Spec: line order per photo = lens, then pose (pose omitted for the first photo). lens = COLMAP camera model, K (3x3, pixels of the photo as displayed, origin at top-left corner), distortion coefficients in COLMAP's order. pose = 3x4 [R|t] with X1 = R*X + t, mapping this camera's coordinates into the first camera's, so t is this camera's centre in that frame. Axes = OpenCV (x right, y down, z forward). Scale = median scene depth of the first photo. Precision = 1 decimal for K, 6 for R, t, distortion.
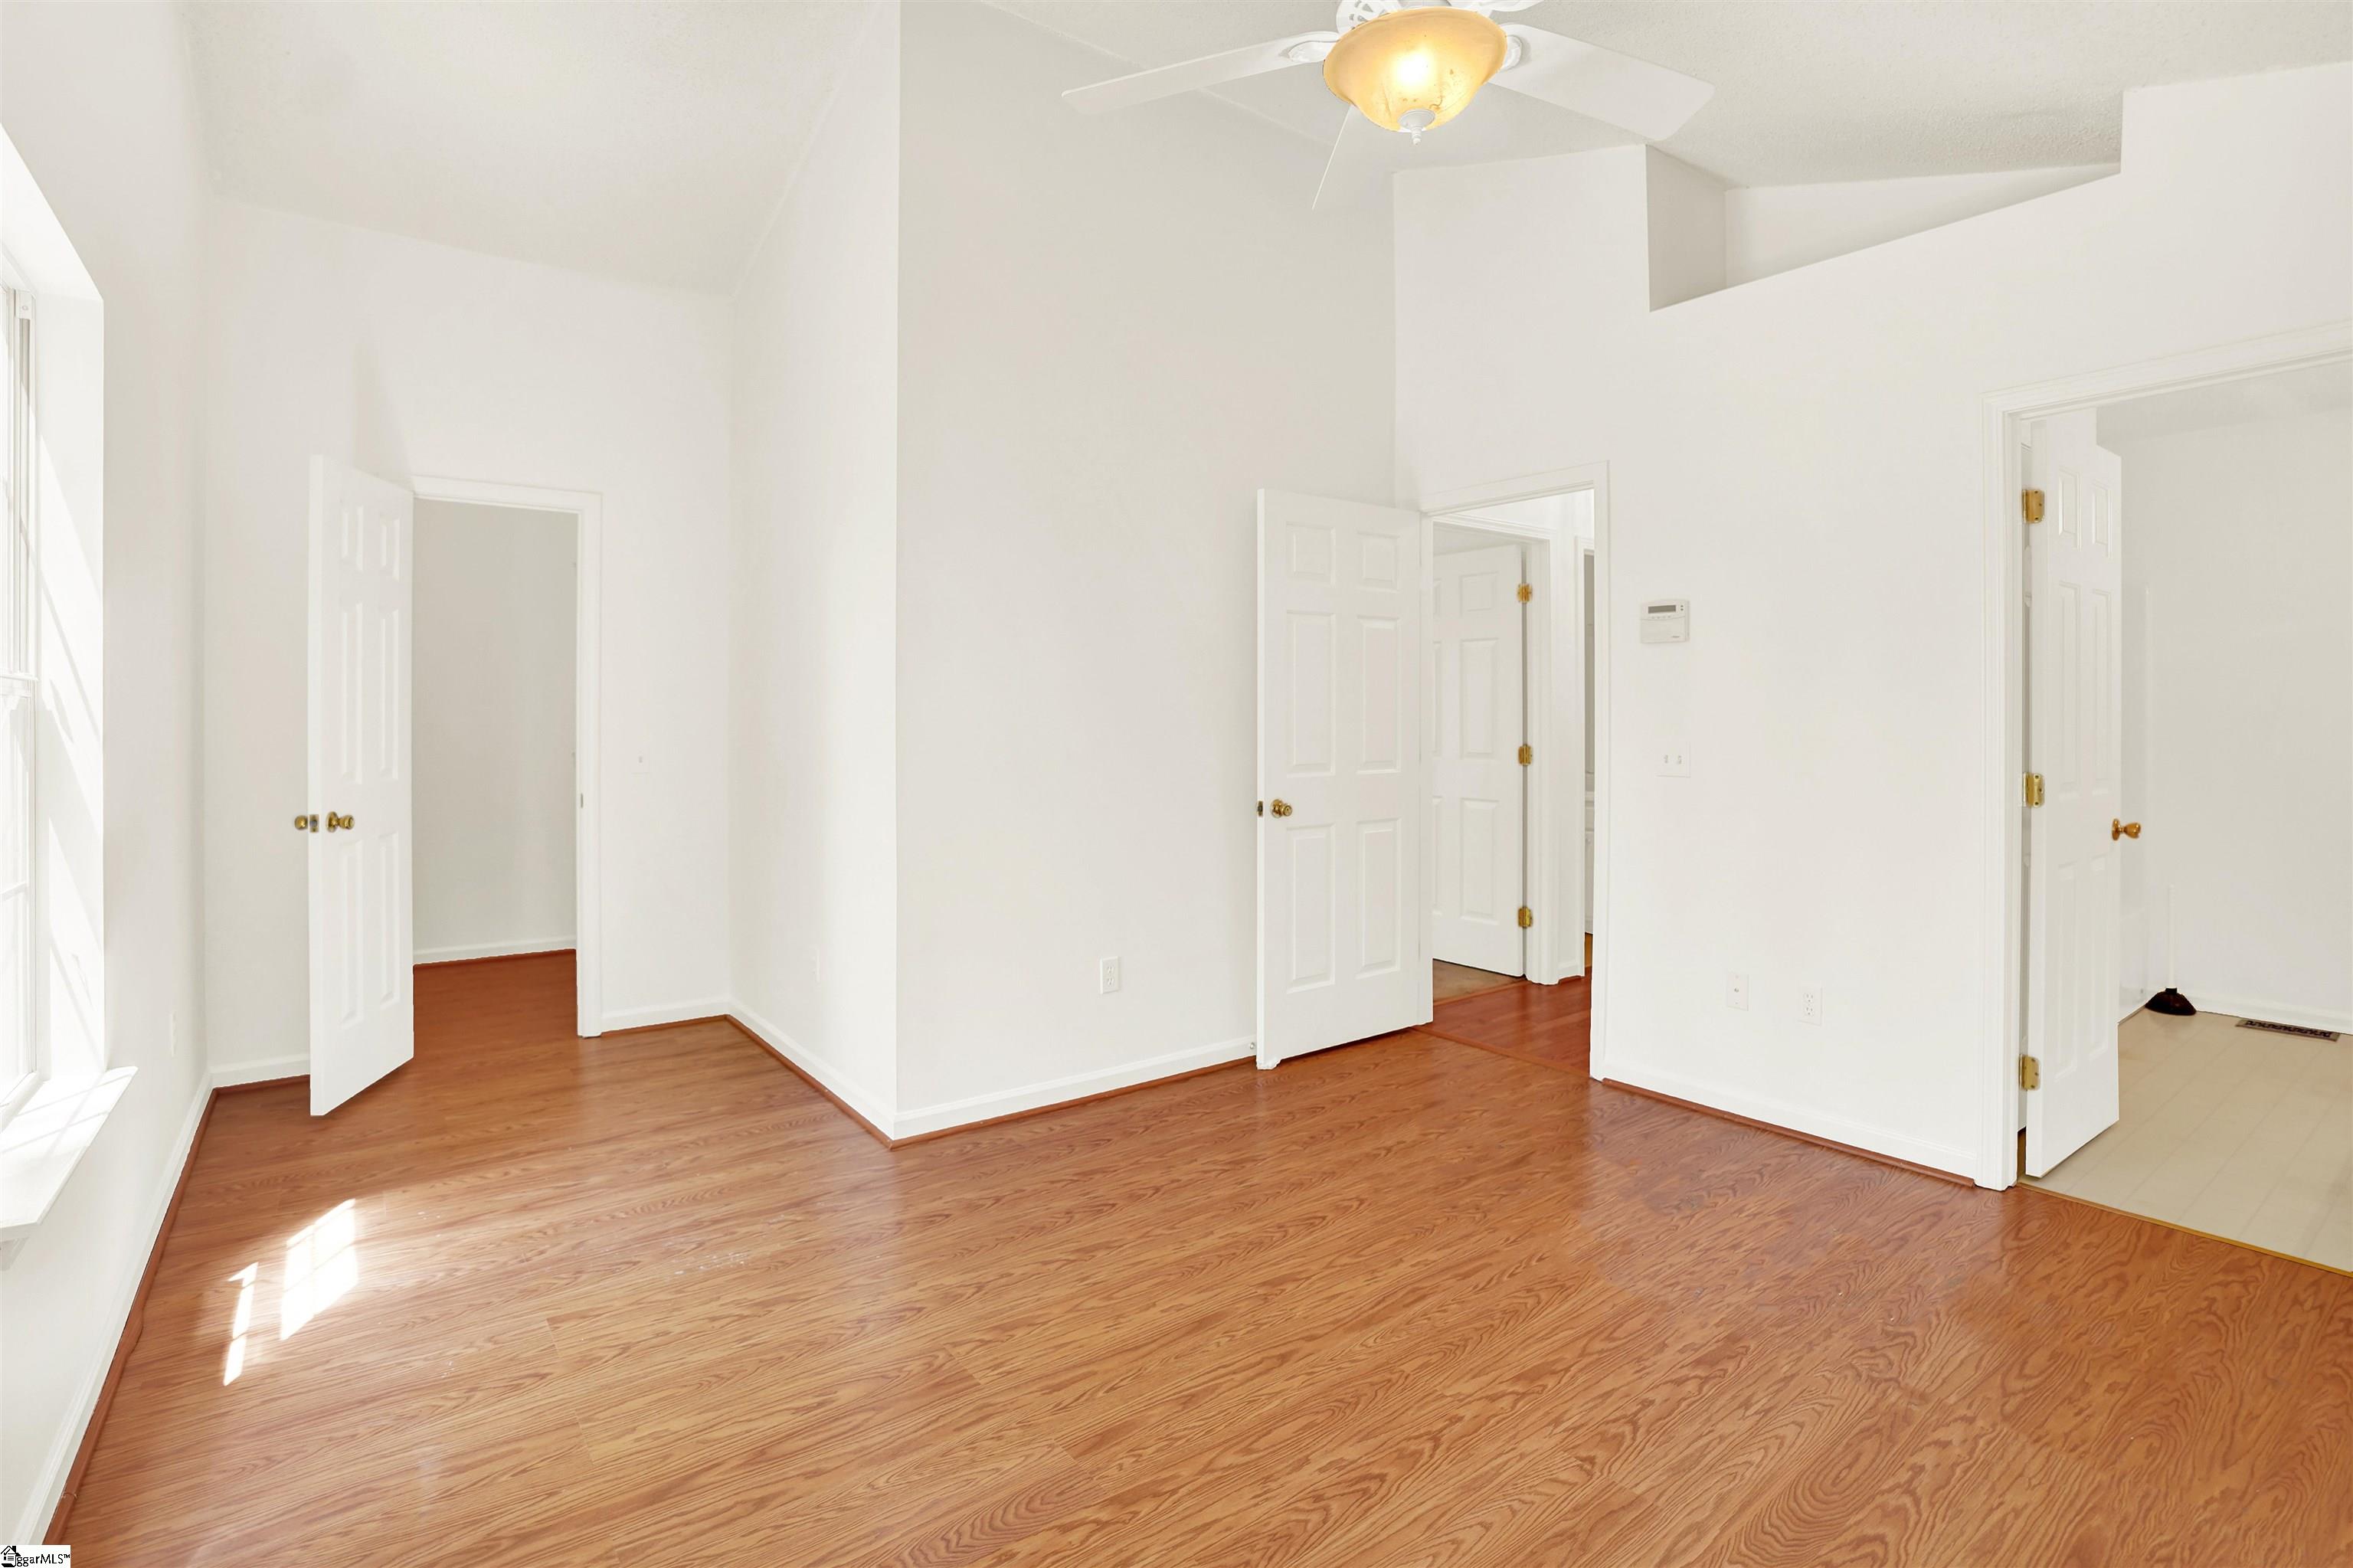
lens RADIAL K [[1198.1, 0, 1183.6], [0, 1198.1, 706.2], [0, 0, 1]] dist [-0.022544, -0.000203]
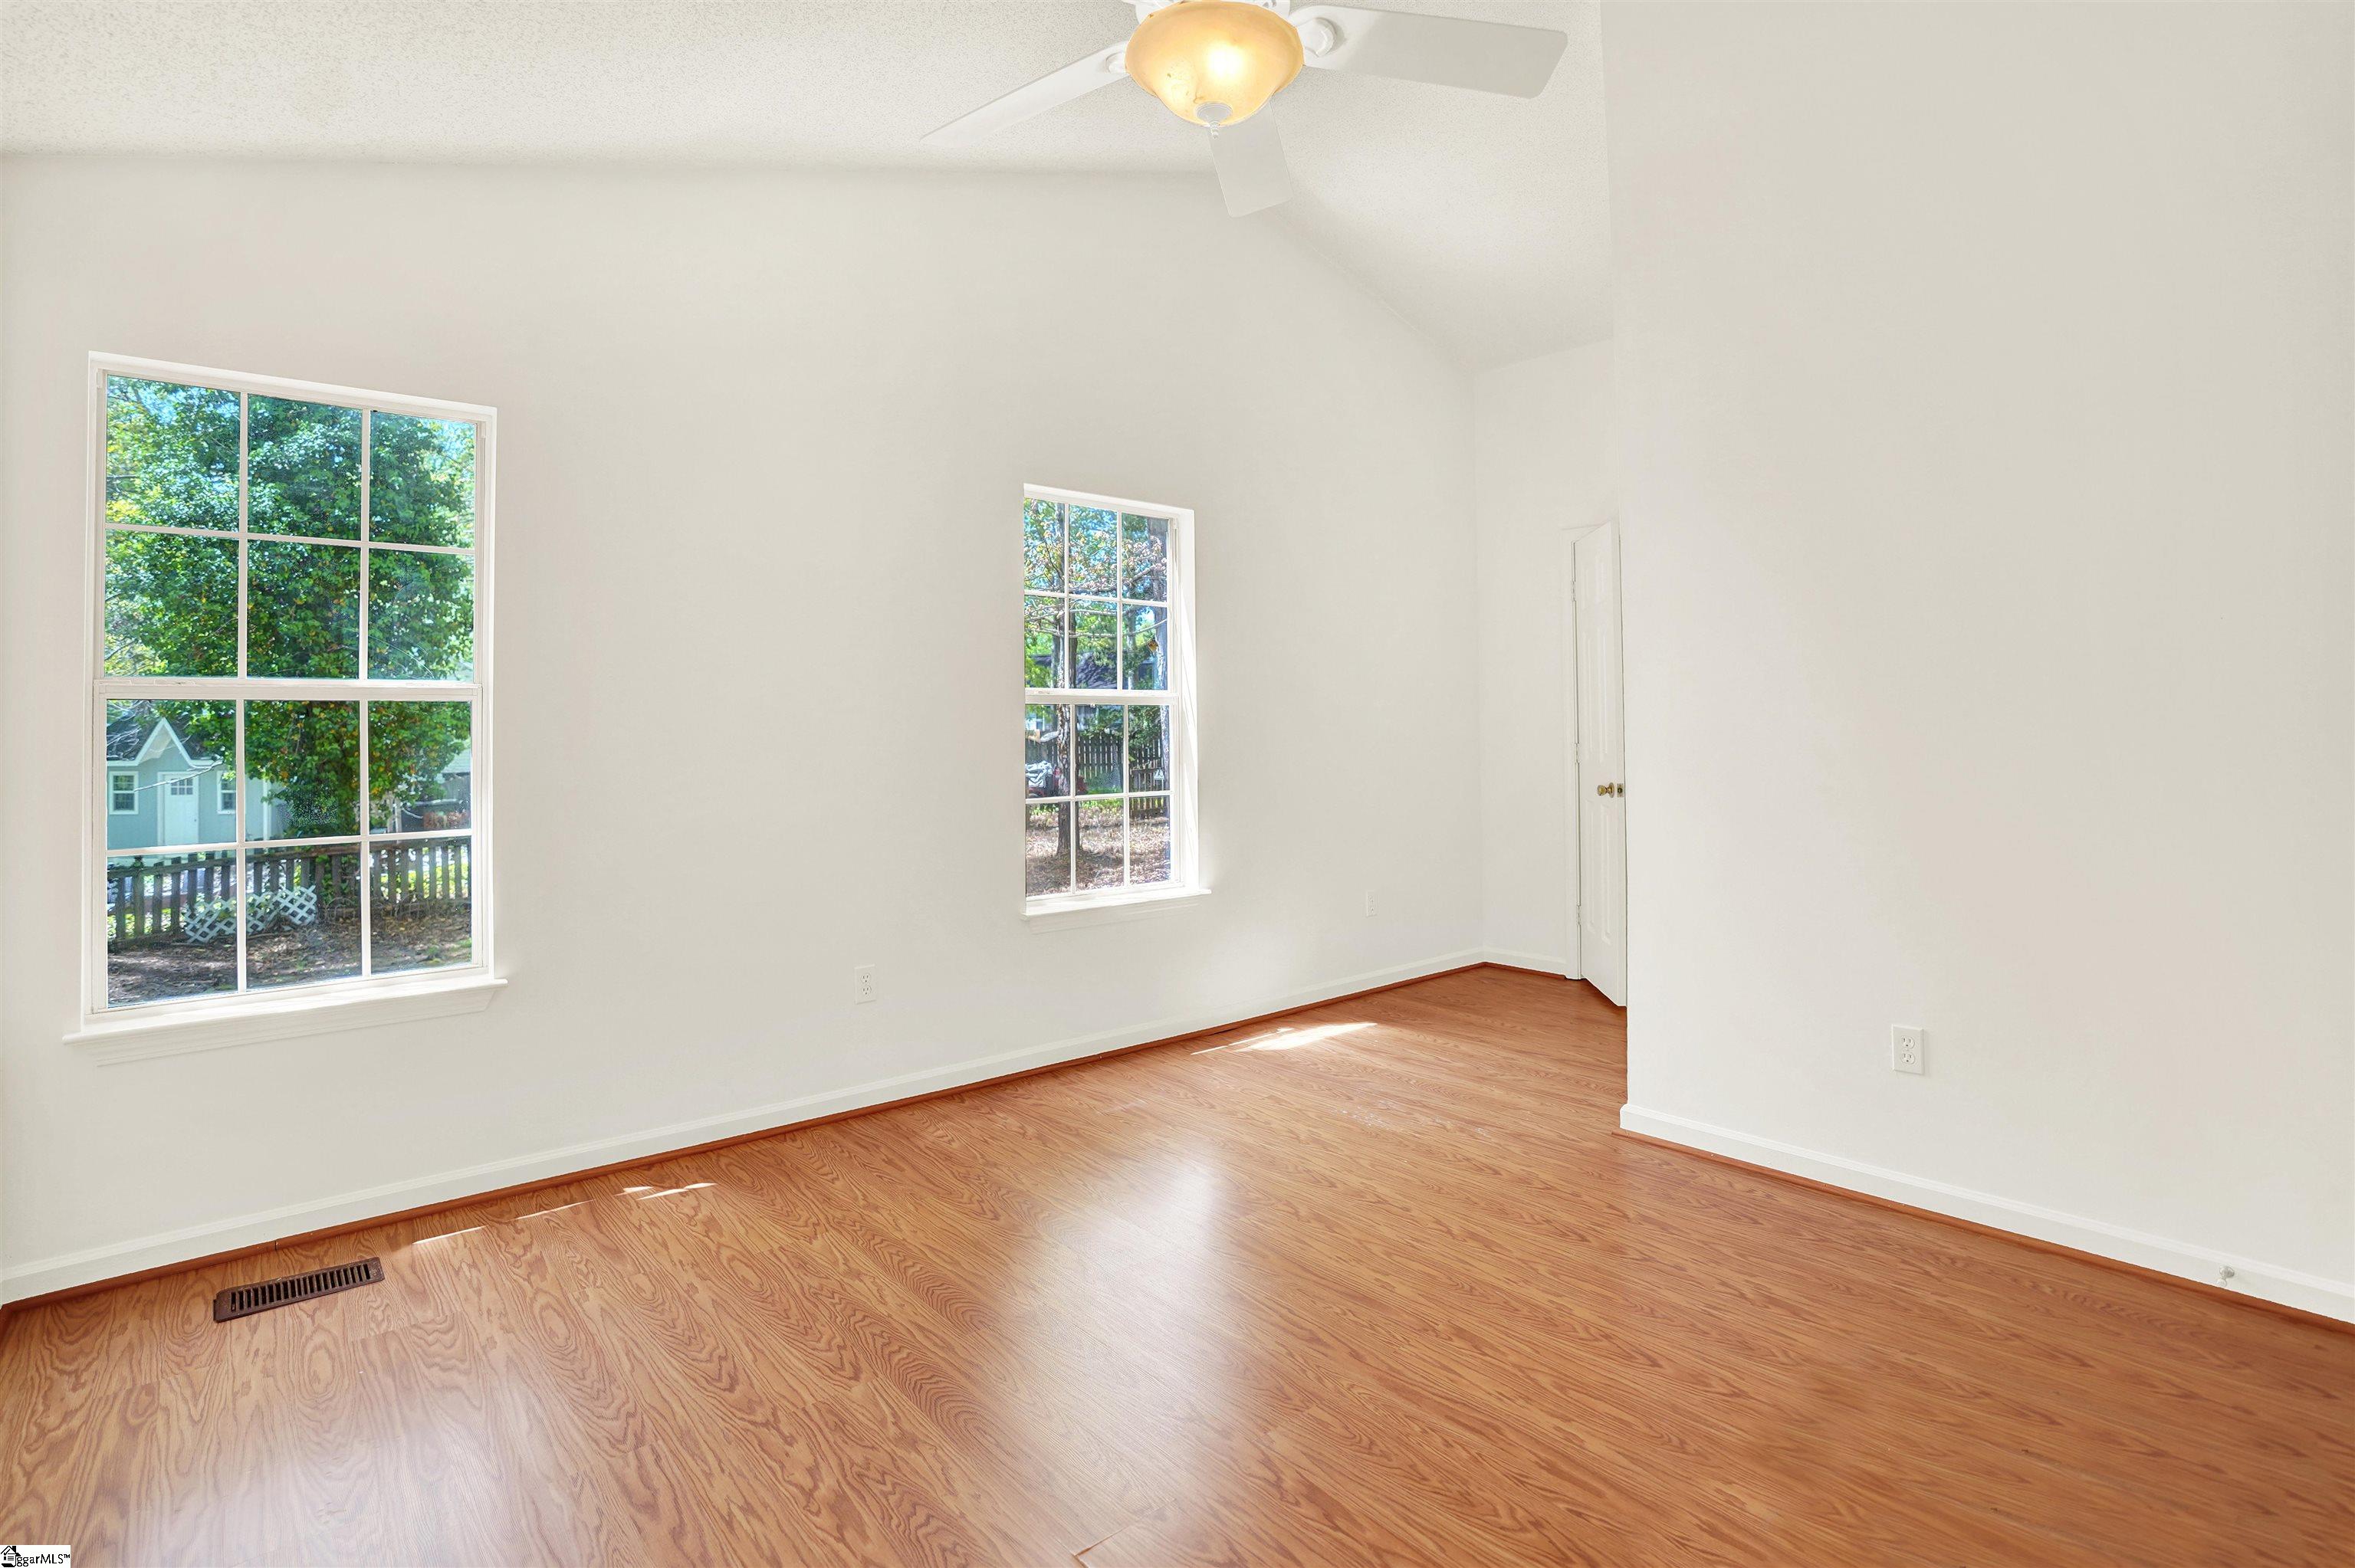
lens RADIAL K [[1094.4, 0, 1166.6], [0, 1094.4, 707.5], [0, 0, 1]] dist [-0.018907, 0.000993]
pose [[0.024834, -0.032560, -0.999161, 0.902065], [0.028638, 0.999082, -0.031846, 0.015877], [0.999281, -0.027823, 0.025744, 0.737524]]
